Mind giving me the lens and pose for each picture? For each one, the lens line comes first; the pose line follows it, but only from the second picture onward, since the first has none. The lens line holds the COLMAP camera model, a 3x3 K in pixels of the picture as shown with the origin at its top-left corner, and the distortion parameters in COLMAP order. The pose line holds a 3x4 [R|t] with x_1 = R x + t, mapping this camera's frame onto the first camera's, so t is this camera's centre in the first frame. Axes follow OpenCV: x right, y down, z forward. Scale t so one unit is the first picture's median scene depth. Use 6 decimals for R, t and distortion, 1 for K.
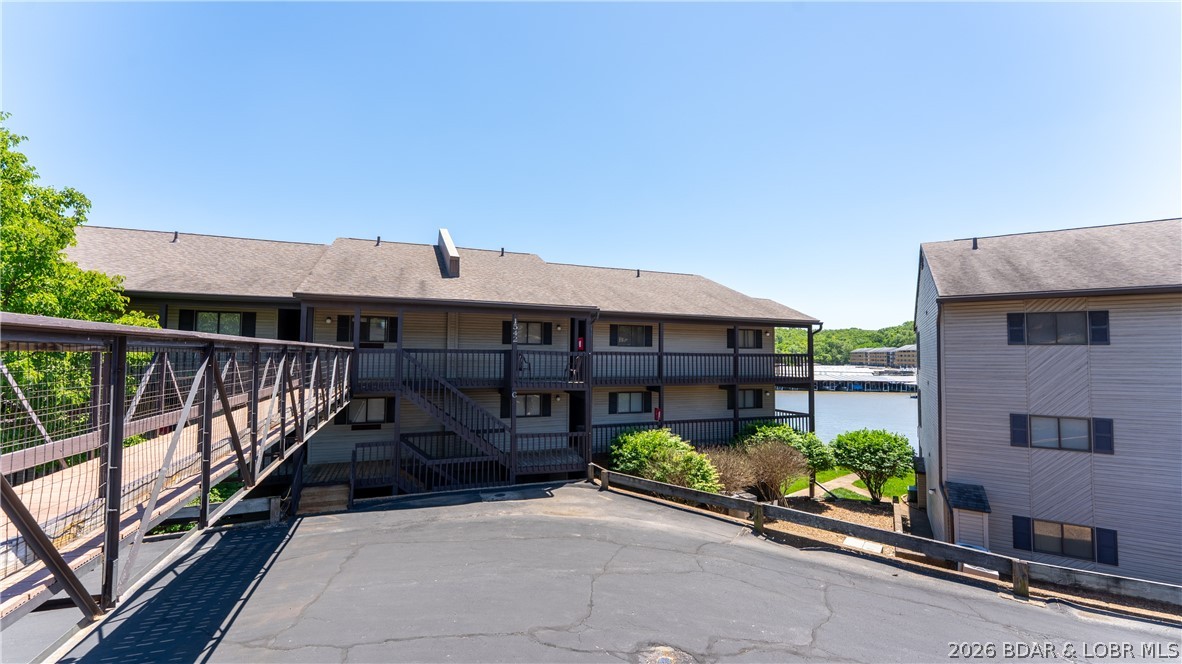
lens RADIAL K [[478.5, 0, 592.0], [0, 478.5, 330.9], [0, 0, 1]] dist [-0.008553, 0.000980]
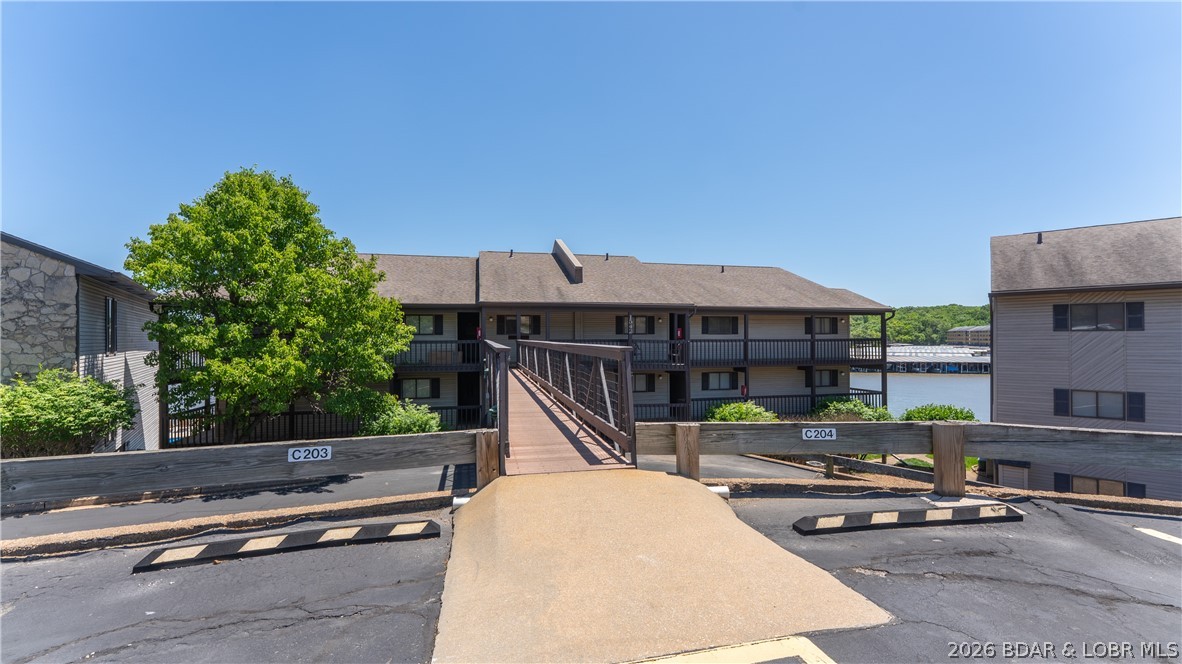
lens RADIAL K [[478.5, 0, 587.3], [0, 478.5, 338.5], [0, 0, 1]] dist [-0.008553, 0.000980]
pose [[0.987981, -0.013136, -0.154014, -0.065841], [0.021027, 0.998542, 0.049717, -0.024904], [0.153136, -0.052358, 0.986817, -0.245259]]
